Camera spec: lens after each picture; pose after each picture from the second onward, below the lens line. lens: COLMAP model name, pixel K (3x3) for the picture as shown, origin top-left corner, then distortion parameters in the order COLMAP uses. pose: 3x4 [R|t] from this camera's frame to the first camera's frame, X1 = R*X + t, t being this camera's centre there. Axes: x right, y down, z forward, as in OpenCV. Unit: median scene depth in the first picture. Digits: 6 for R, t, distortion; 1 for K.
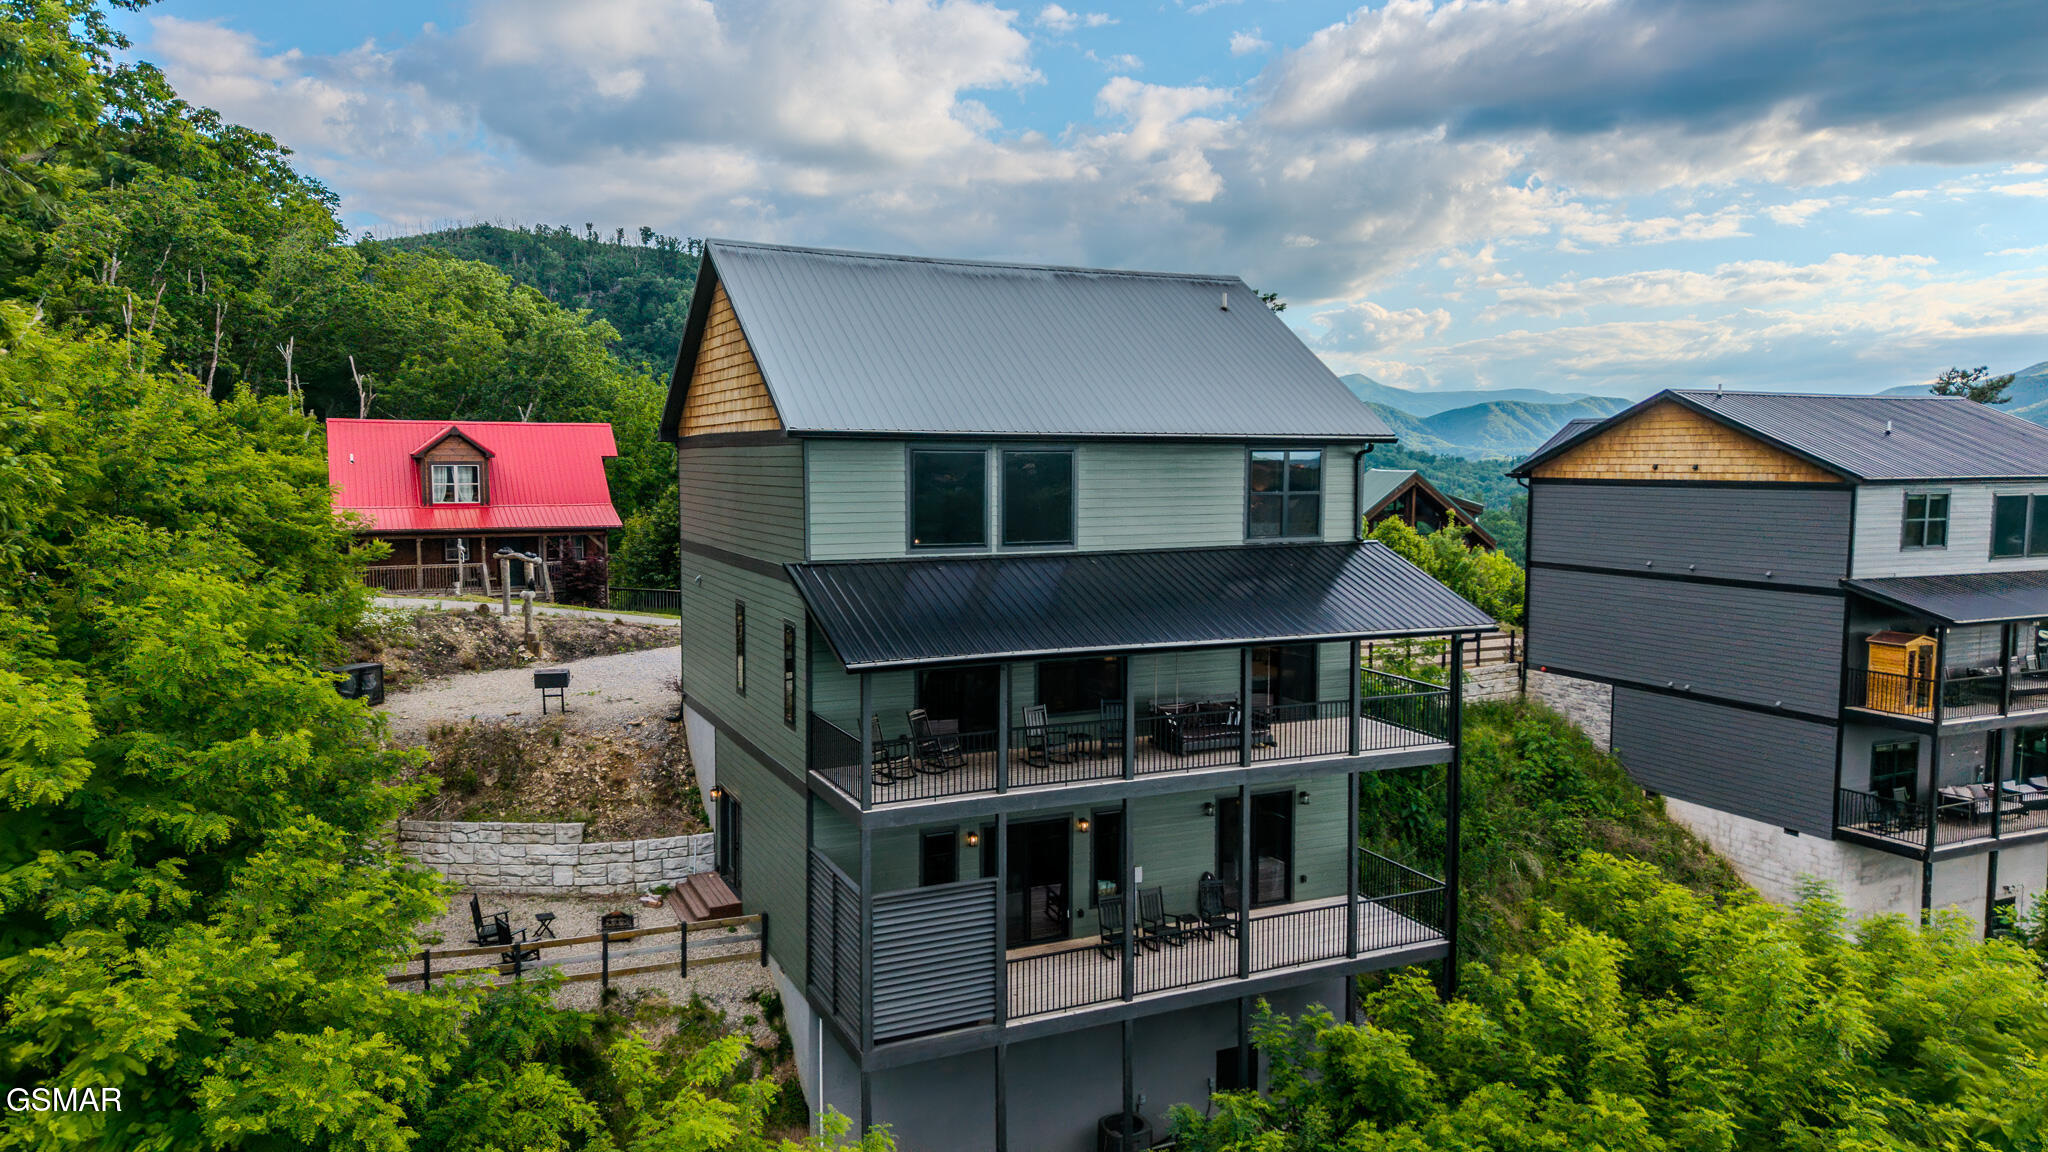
lens RADIAL K [[1382.0, 0, 1024.0], [0, 1382.0, 576.0], [0, 0, 1]] dist [0.049486, -0.003149]
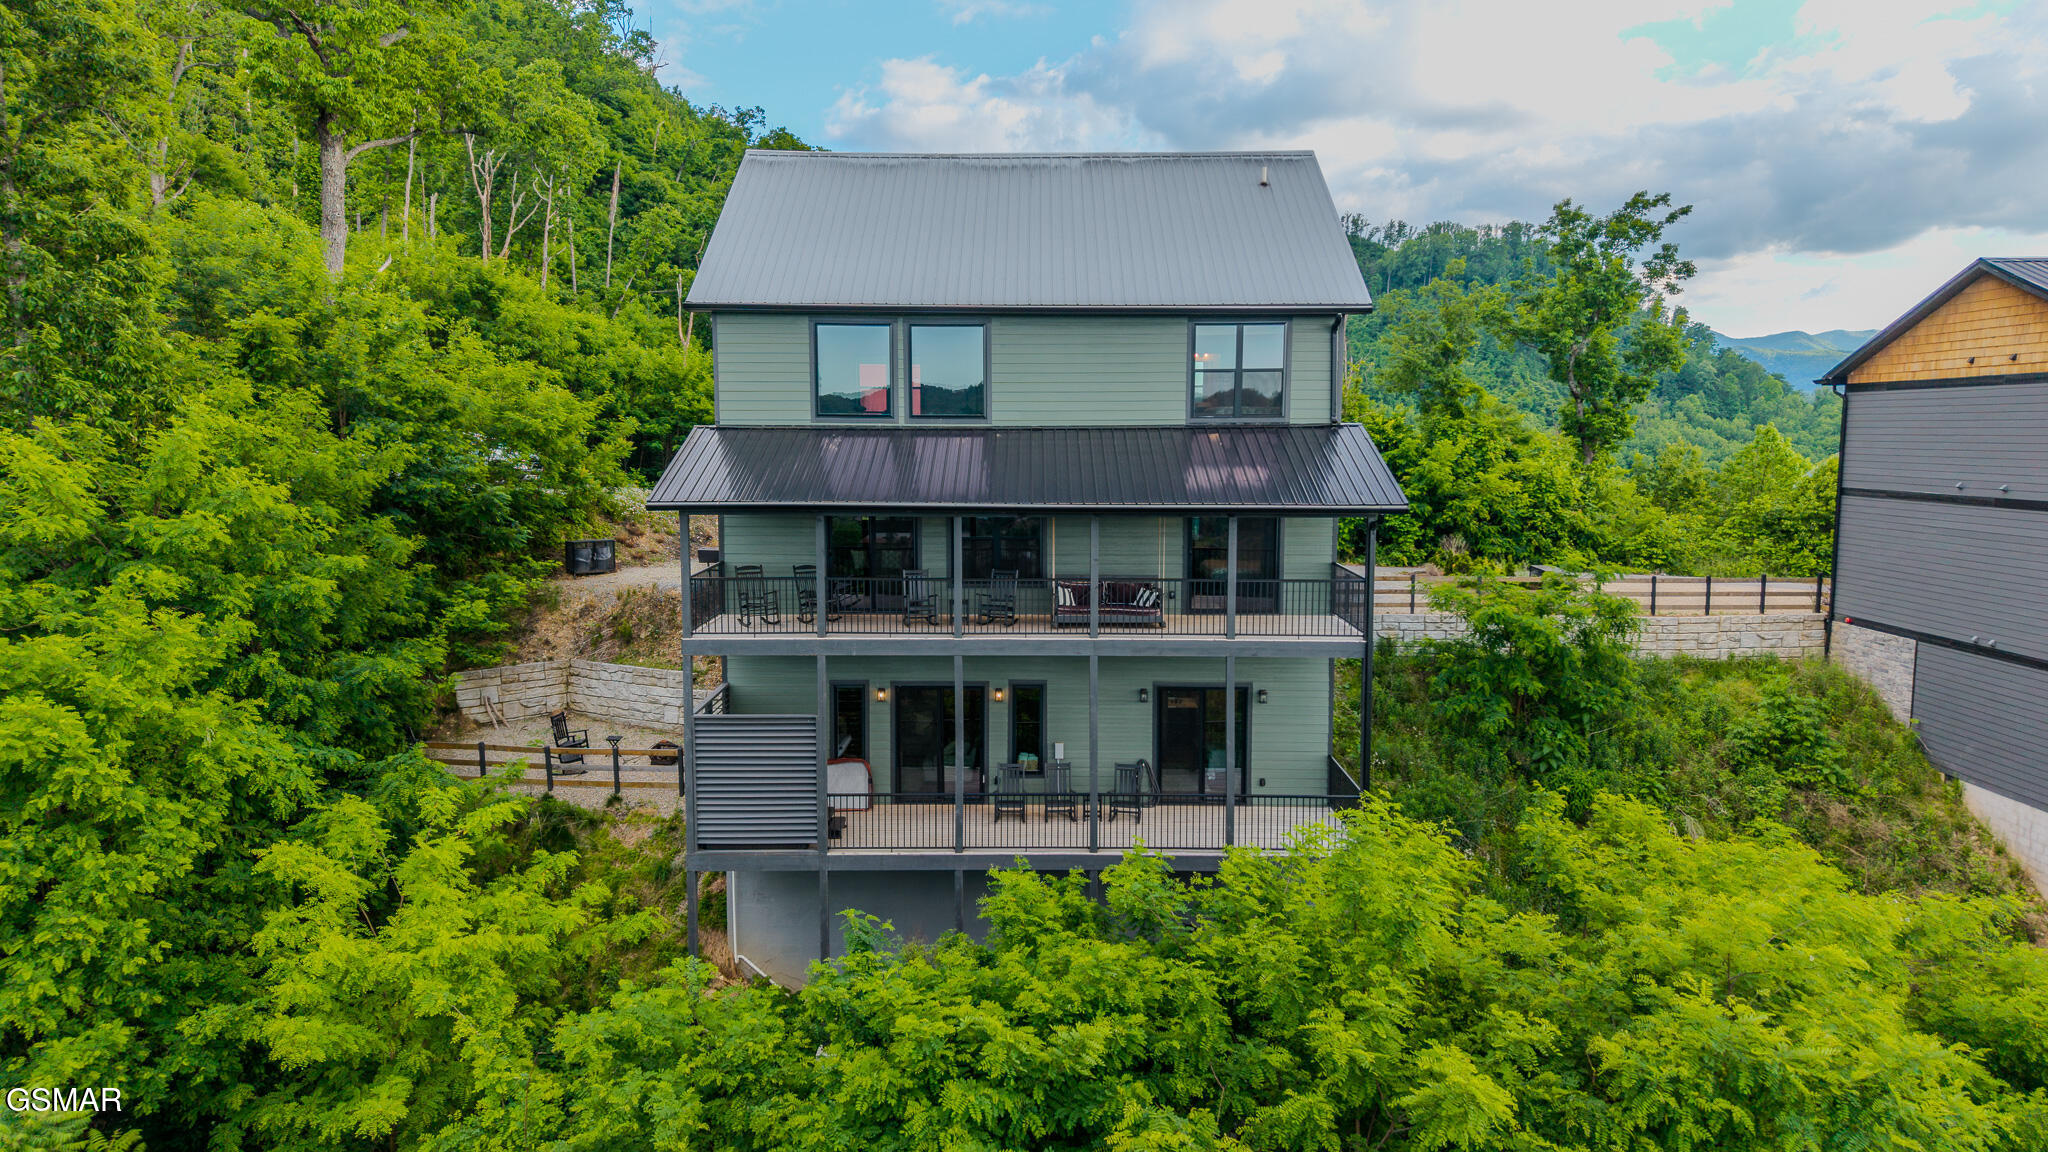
lens RADIAL K [[1367.4, 0, 1018.7], [0, 1367.4, 581.7], [0, 0, 1]] dist [0.083386, -0.059648]
pose [[0.900494, 0.047491, -0.432268, 0.316603], [-0.038428, 0.998820, 0.029684, 0.042422], [0.433168, -0.010119, 0.901256, 0.061101]]
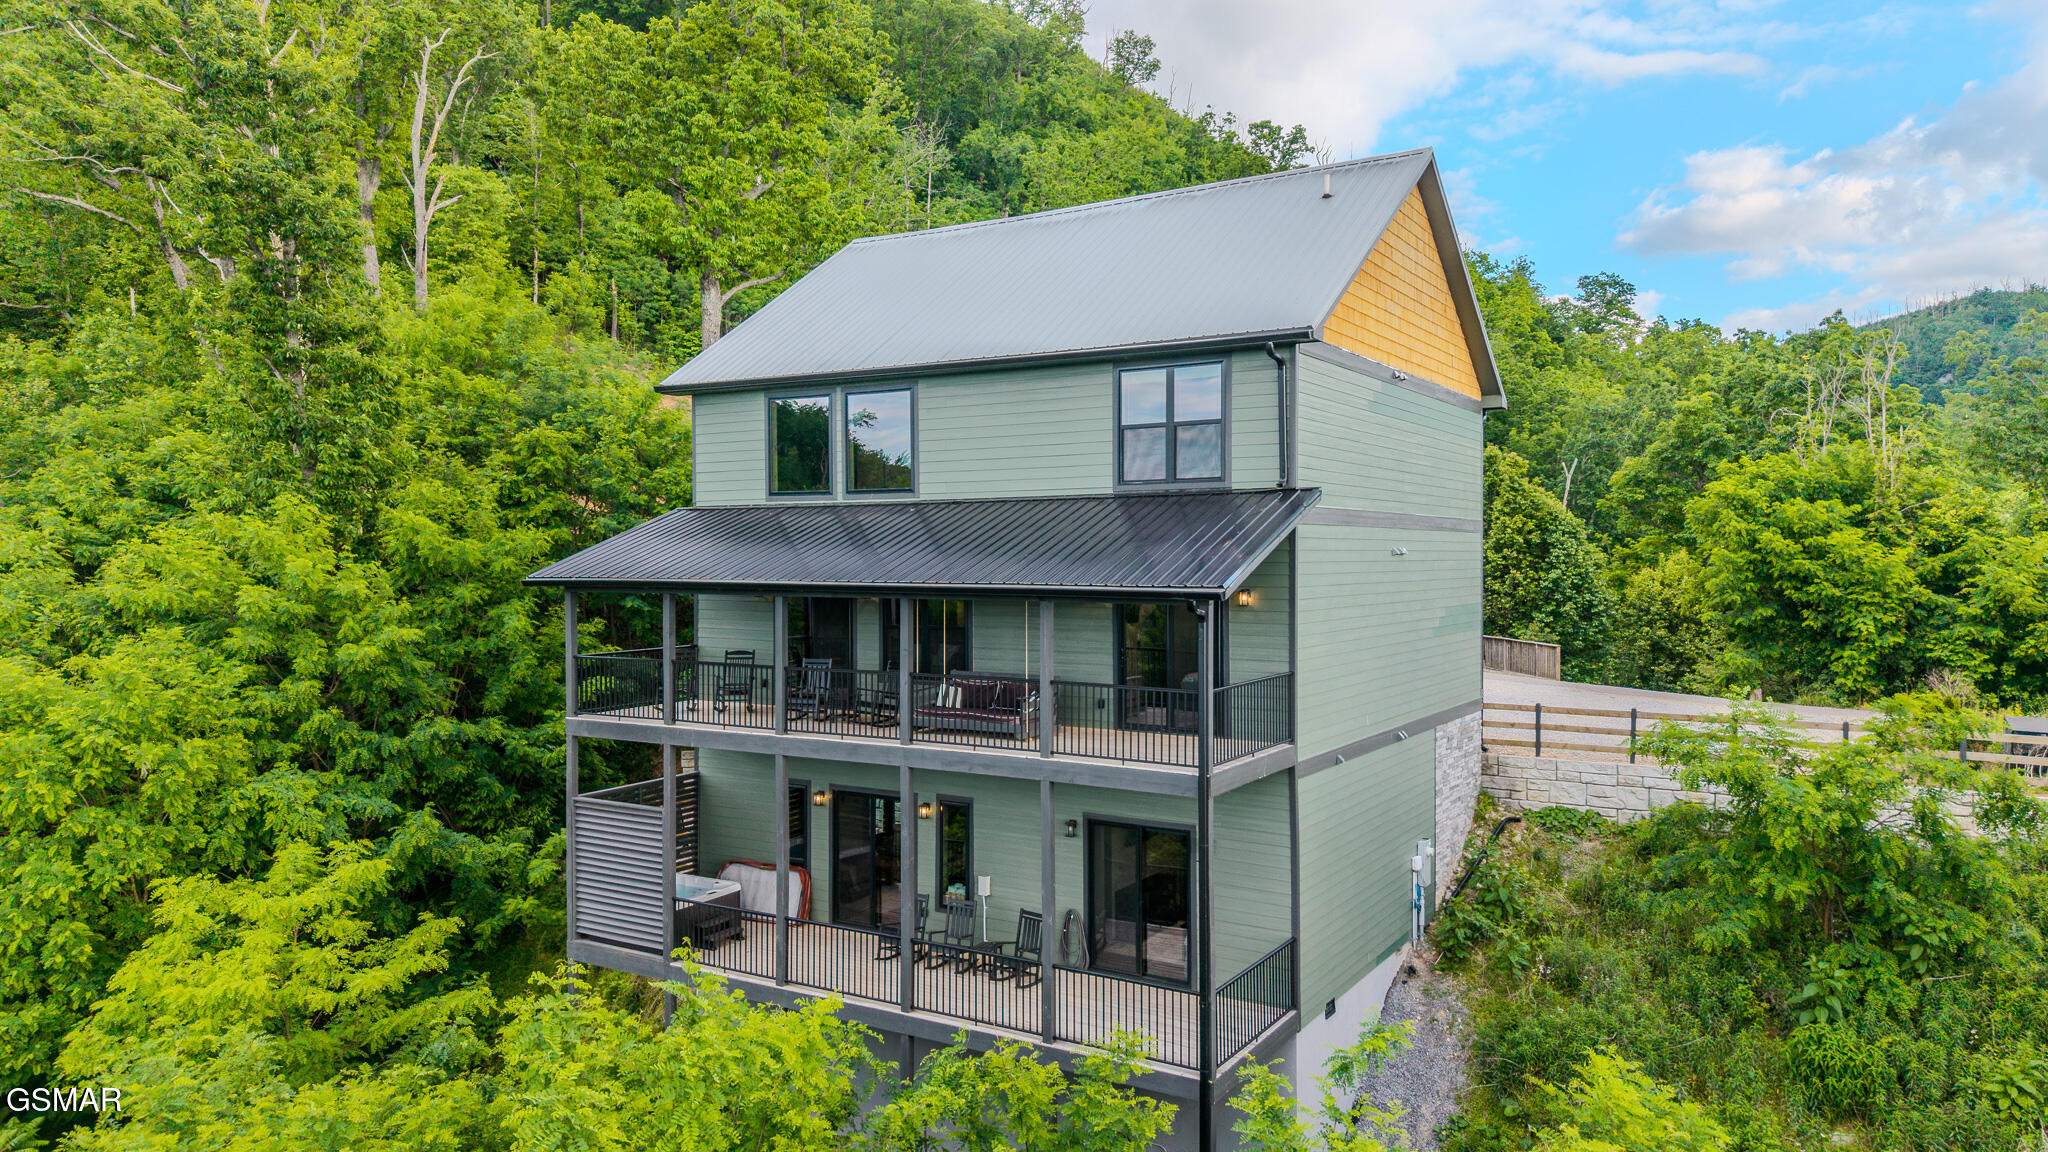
lens RADIAL K [[1382.0, 0, 1024.0], [0, 1382.0, 576.0], [0, 0, 1]] dist [0.049486, -0.003149]
pose [[0.537108, 0.008360, -0.843472, 0.528771], [-0.071702, 0.996784, -0.035779, 0.037493], [0.840460, 0.079696, 0.535980, 0.366965]]
